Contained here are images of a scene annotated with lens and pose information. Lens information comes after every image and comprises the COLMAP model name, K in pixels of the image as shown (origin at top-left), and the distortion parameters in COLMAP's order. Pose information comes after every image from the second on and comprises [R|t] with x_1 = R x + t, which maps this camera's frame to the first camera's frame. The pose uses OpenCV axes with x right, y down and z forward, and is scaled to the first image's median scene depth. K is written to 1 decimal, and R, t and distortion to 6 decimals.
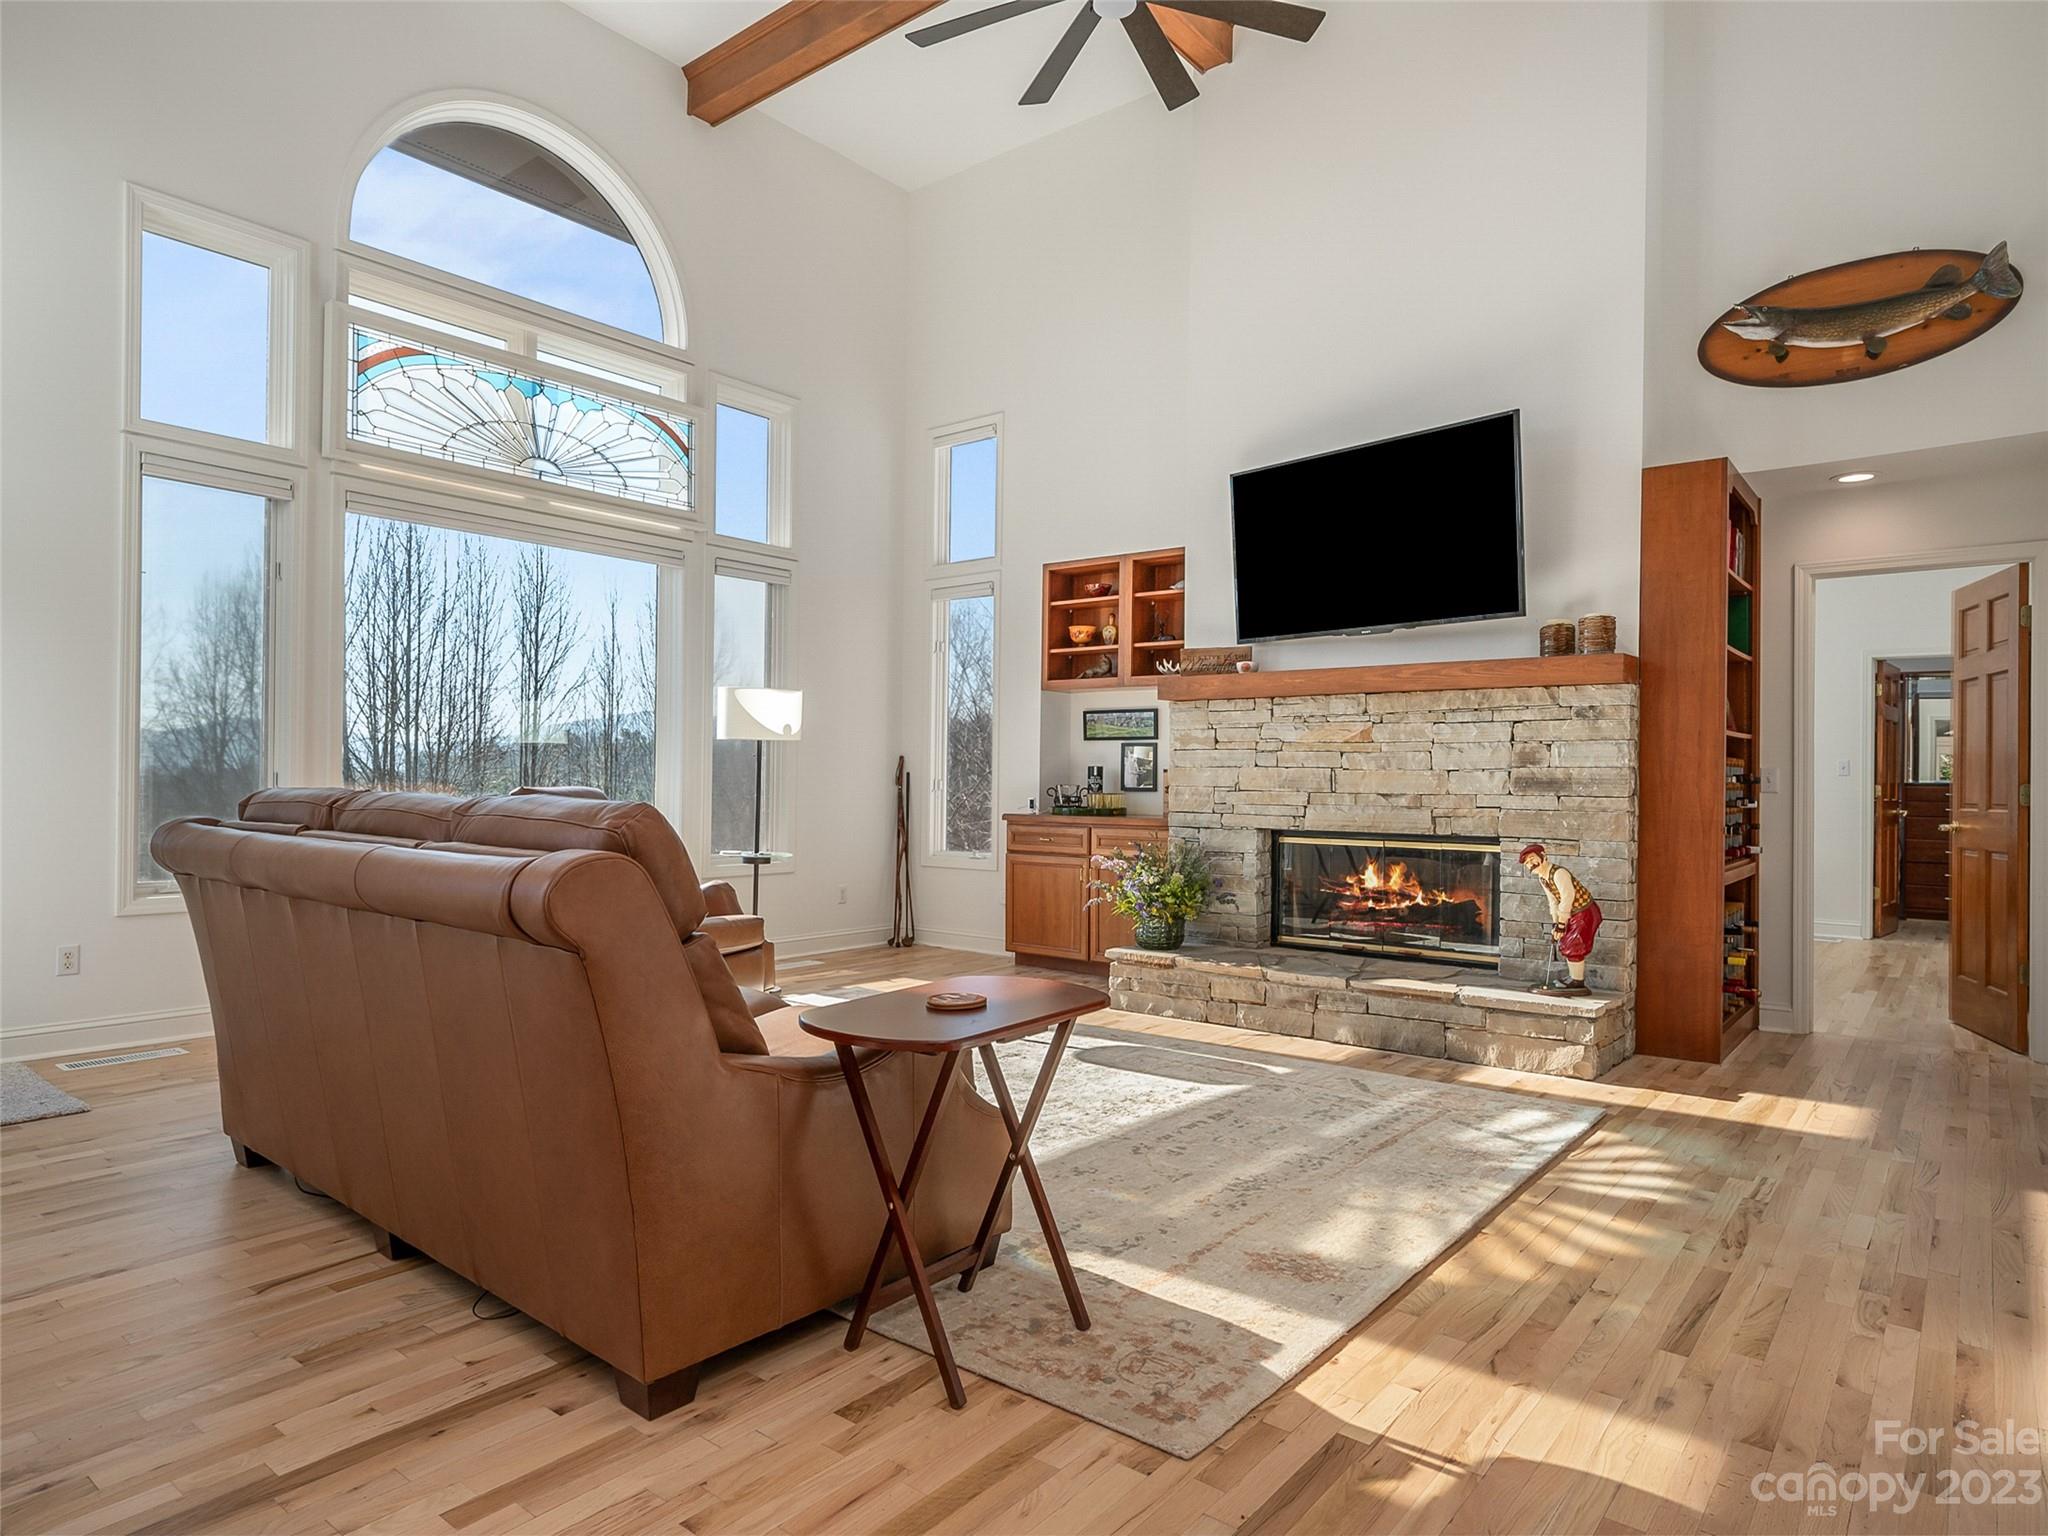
lens RADIAL K [[1198.2, 0, 1030.5], [0, 1198.2, 769.7], [0, 0, 1]] dist [-0.002302, -0.004488]
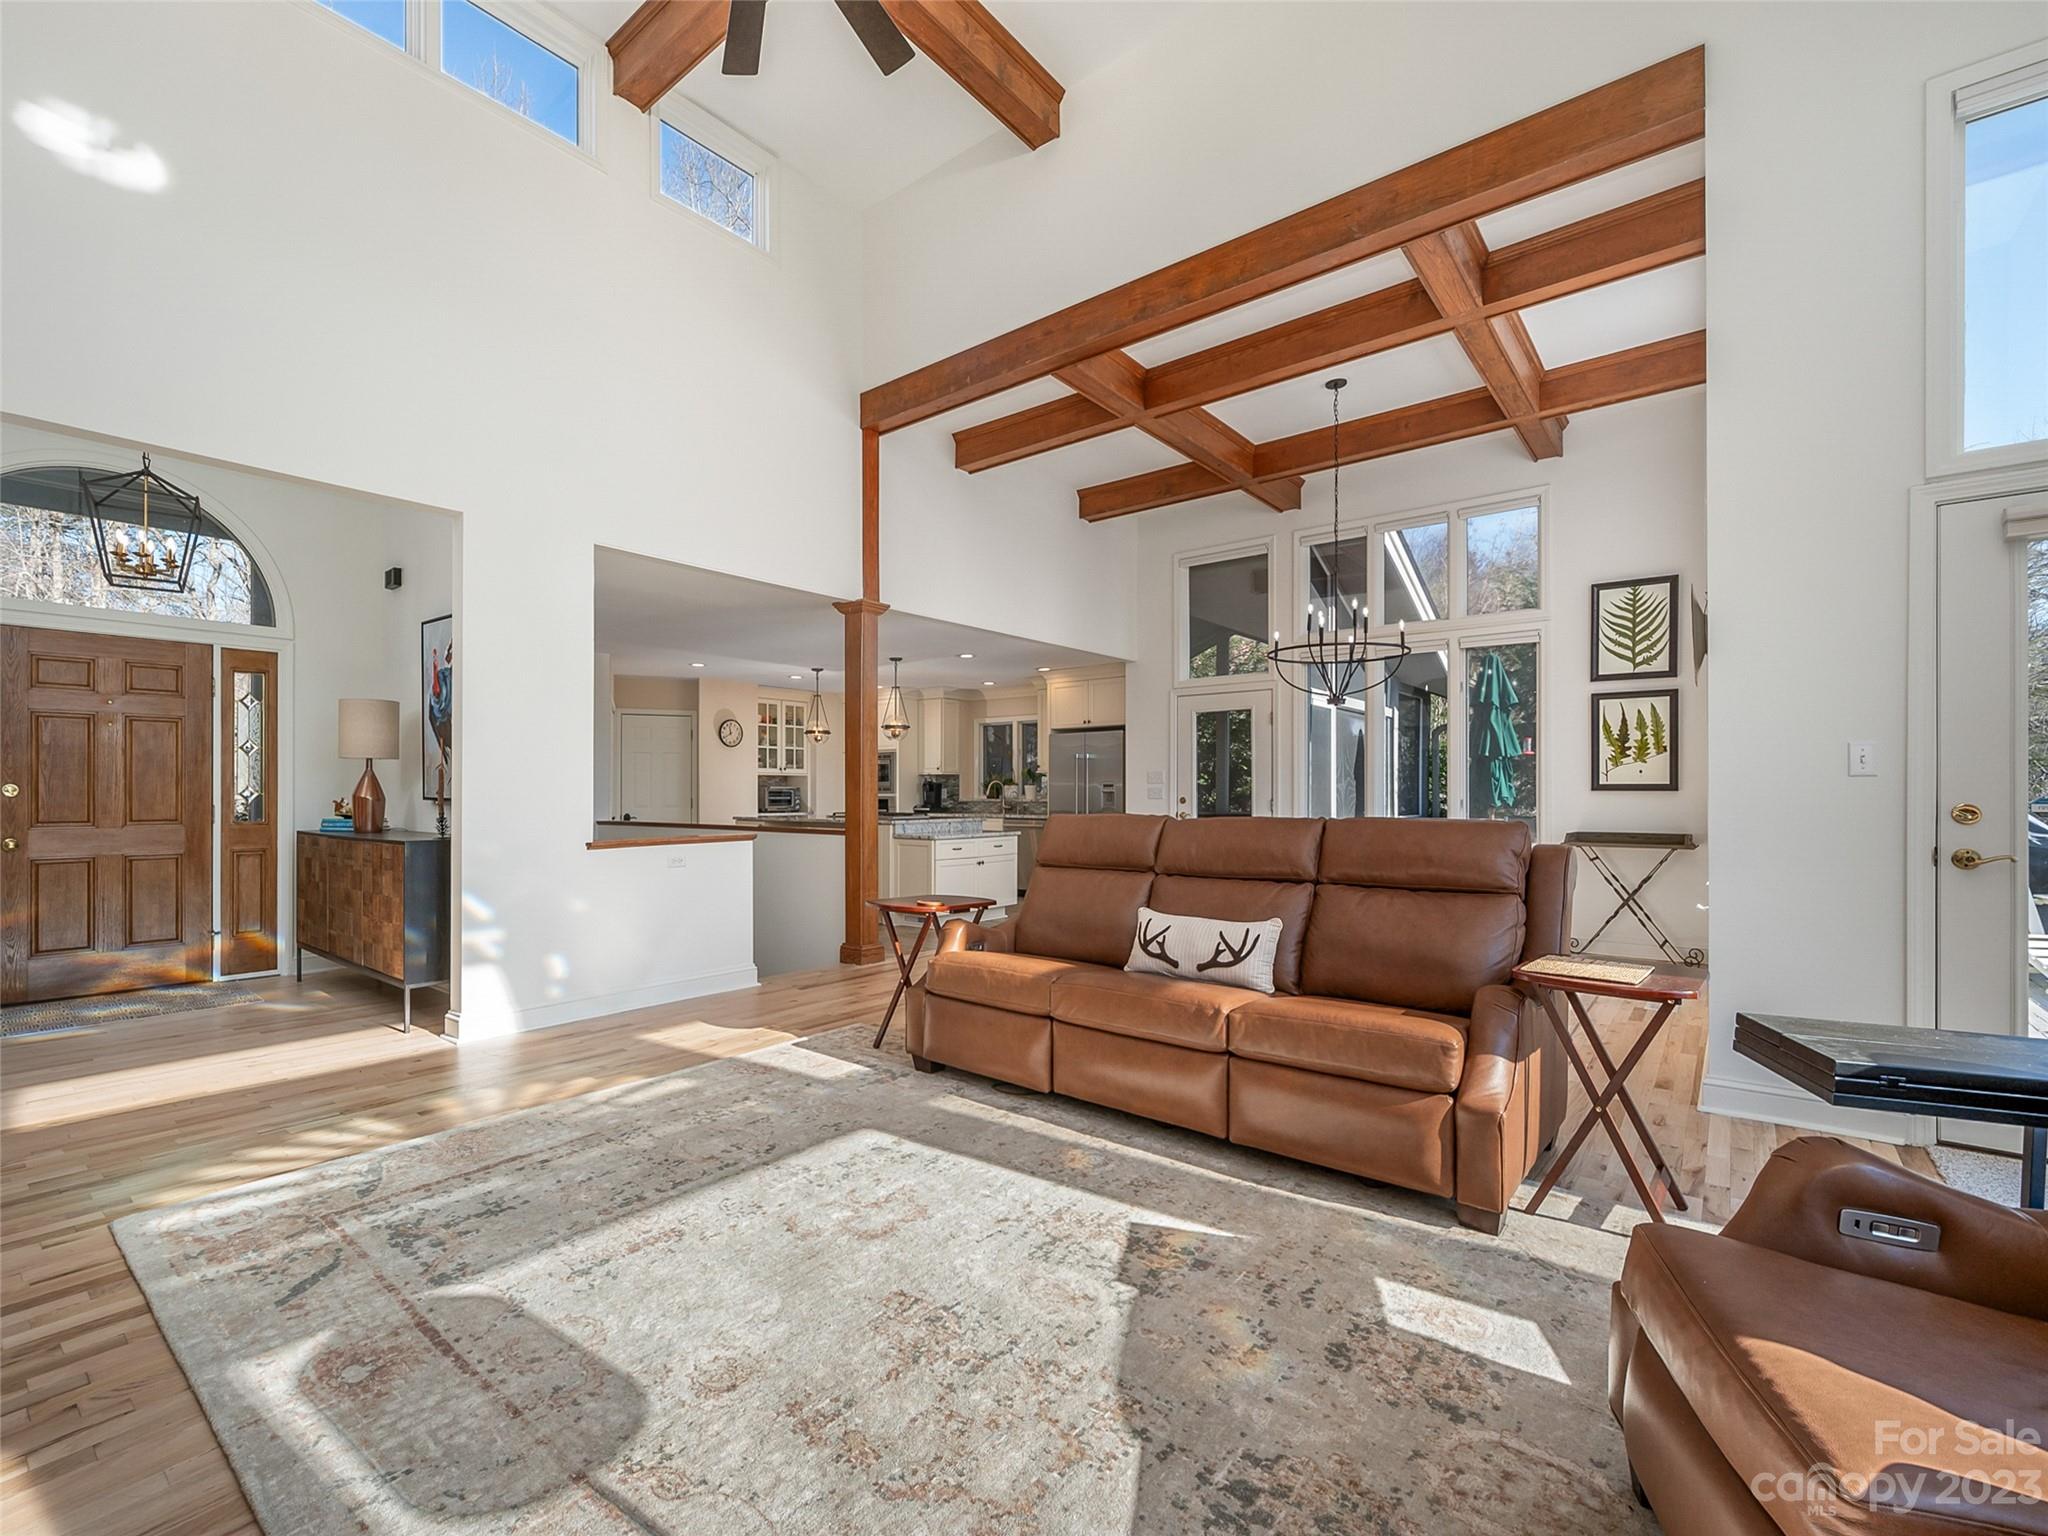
lens RADIAL K [[920.2, 0, 954.6], [0, 920.2, 790.2], [0, 0, 1]] dist [-0.000555, -0.000851]
pose [[-0.999128, -0.009958, 0.040542, -0.066251], [-0.010485, 0.999863, -0.012826, 0.001413], [-0.040409, -0.013240, -0.999096, 1.116937]]
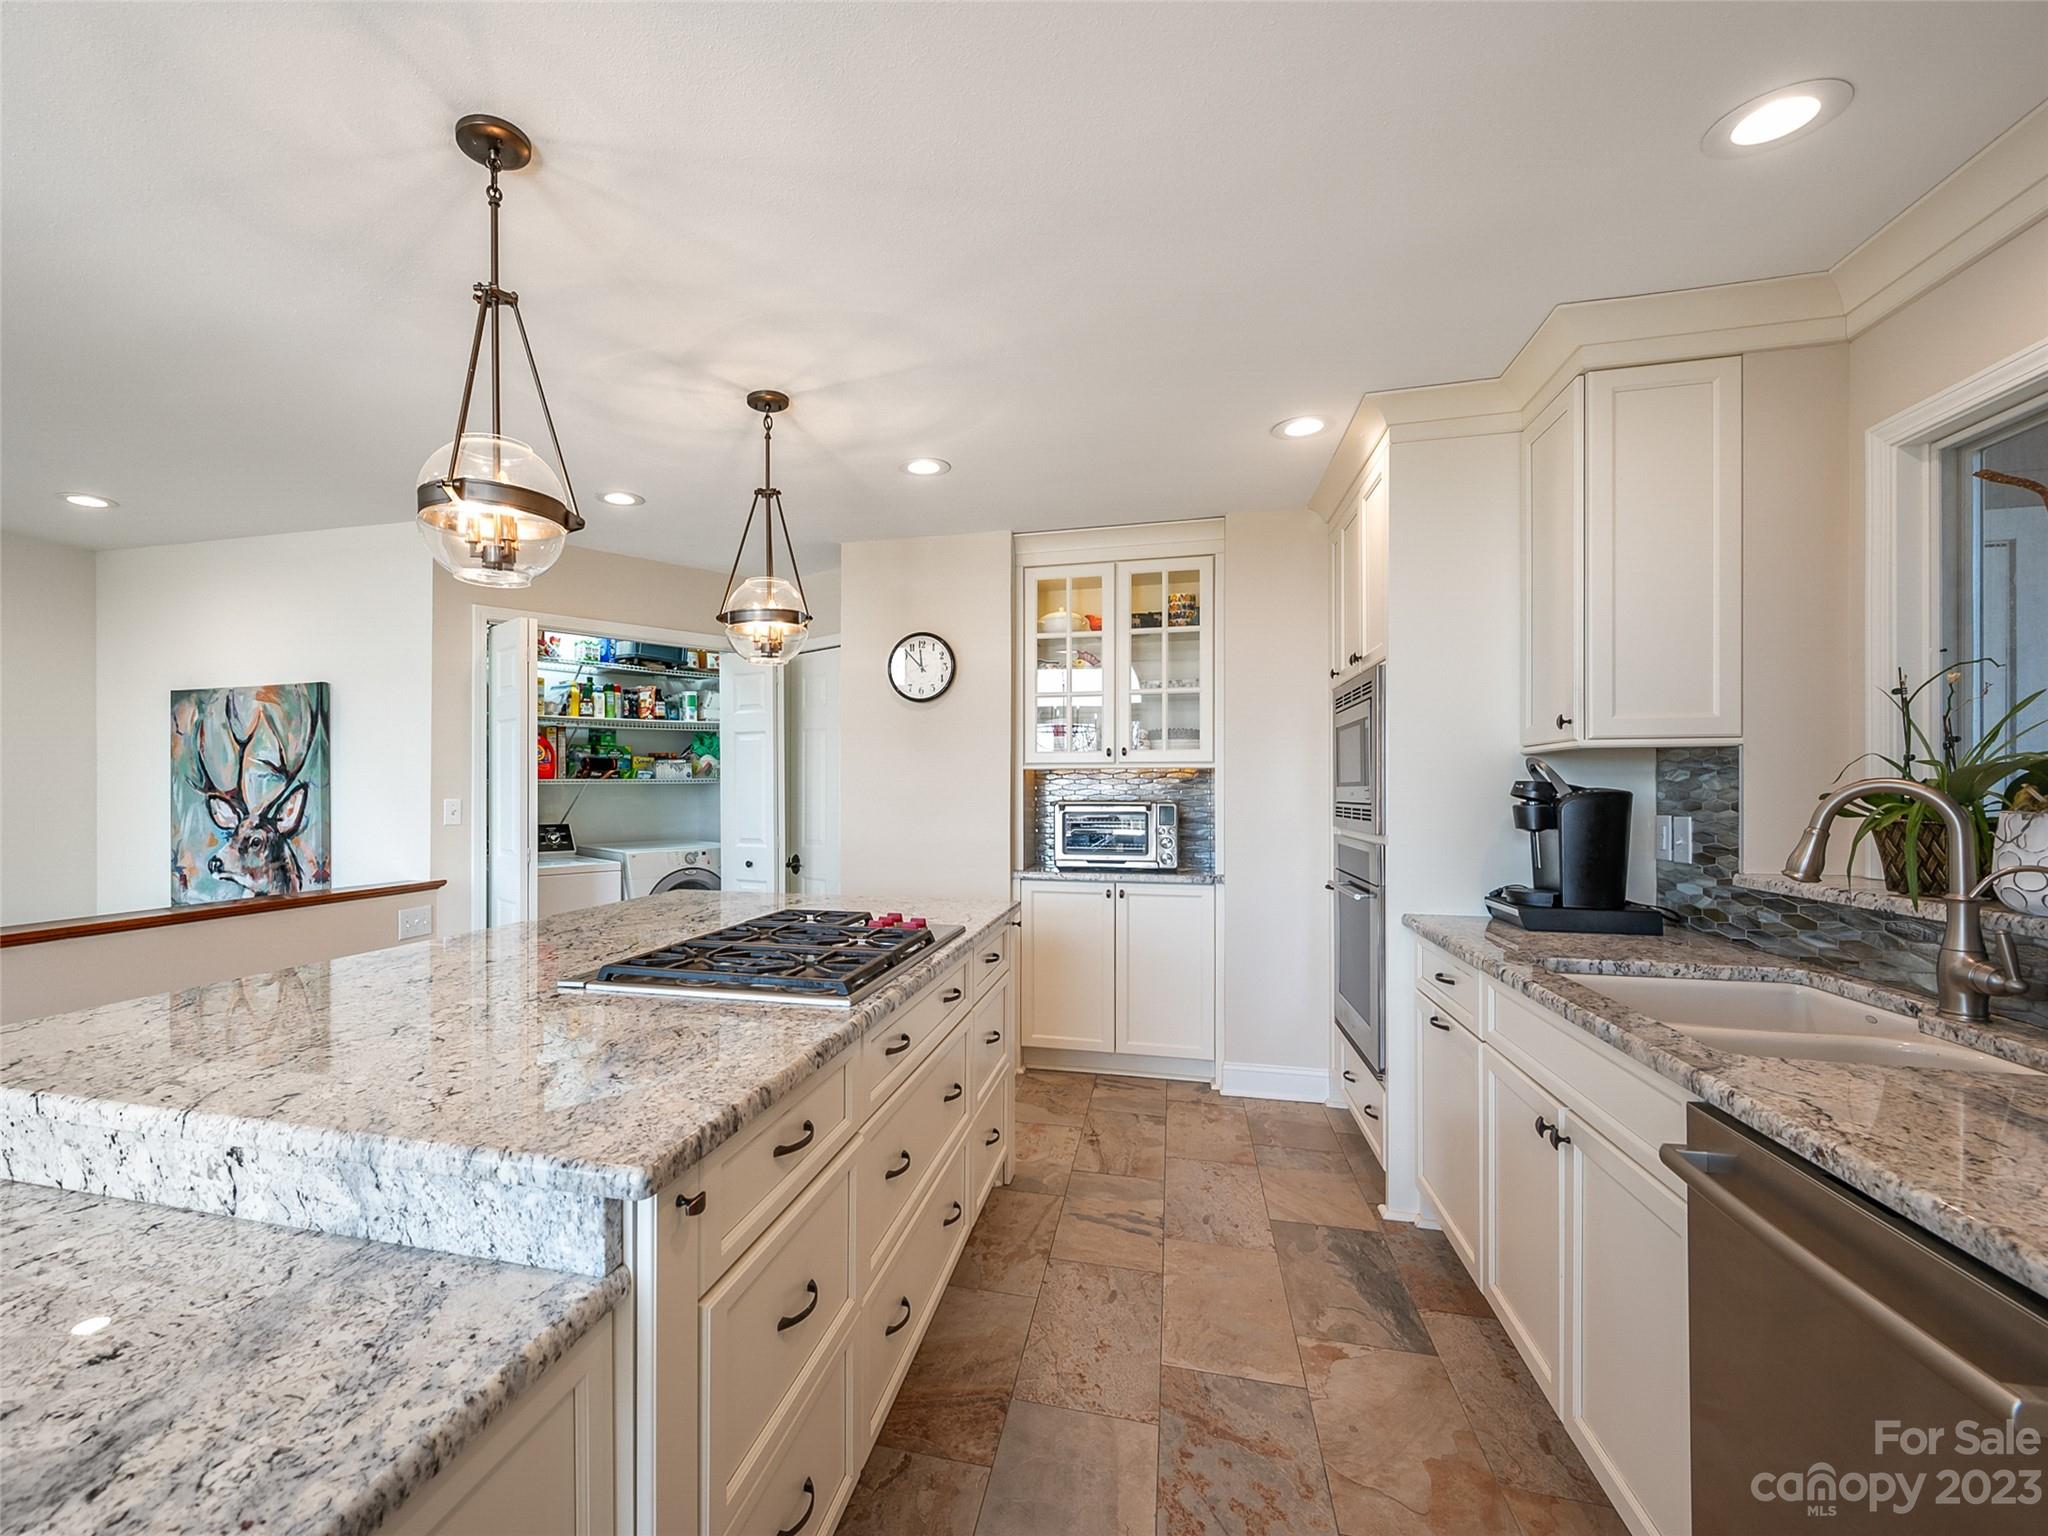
lens RADIAL K [[919.8, 0, 907.6], [0, 919.8, 797.4], [0, 0, 1]] dist [0.000213, -0.000819]
pose [[-0.386827, -0.019520, 0.921946, -0.212945], [-0.013886, 0.999786, 0.015342, -0.037785], [-0.922048, -0.006868, -0.387015, -0.404961]]
